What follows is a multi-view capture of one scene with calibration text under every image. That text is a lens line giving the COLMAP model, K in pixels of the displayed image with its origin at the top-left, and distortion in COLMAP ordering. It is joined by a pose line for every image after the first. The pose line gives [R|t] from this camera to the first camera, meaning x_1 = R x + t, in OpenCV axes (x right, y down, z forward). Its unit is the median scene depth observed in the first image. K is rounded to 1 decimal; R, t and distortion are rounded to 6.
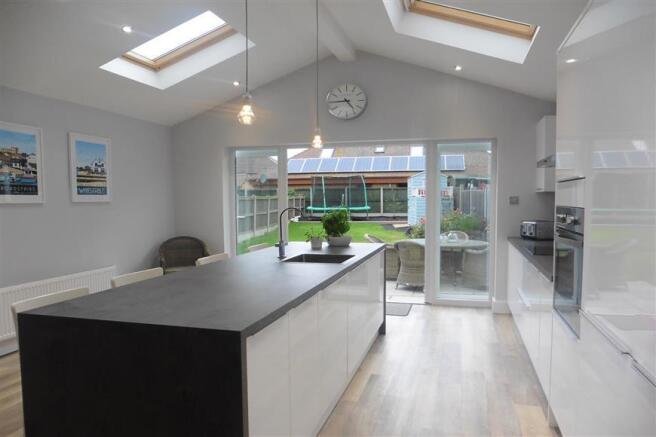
lens RADIAL K [[466.5, 0, 325.7], [0, 466.5, 223.4], [0, 0, 1]] dist [-0.039970, 0.048221]
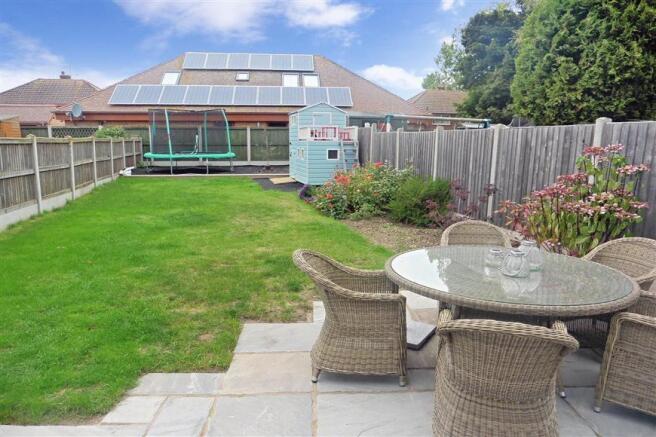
lens RADIAL K [[466.5, 0, 331.1], [0, 466.5, 225.1], [0, 0, 1]] dist [-0.039970, 0.048221]
pose [[0.947426, -0.046961, 0.316509, 0.000621], [0.006207, 0.991683, 0.128557, -0.015948], [-0.319914, -0.119834, 0.939838, 0.236050]]
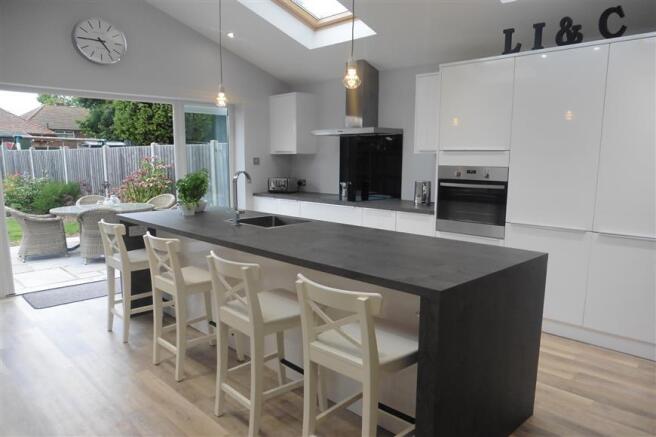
lens RADIAL K [[466.5, 0, 320.7], [0, 466.5, 236.6], [0, 0, 1]] dist [-0.039970, 0.048221]
pose [[0.498984, -0.150934, 0.853366, -0.112113], [0.053892, 0.988215, 0.143273, -0.004272], [-0.864934, -0.025501, 0.501237, 0.054944]]
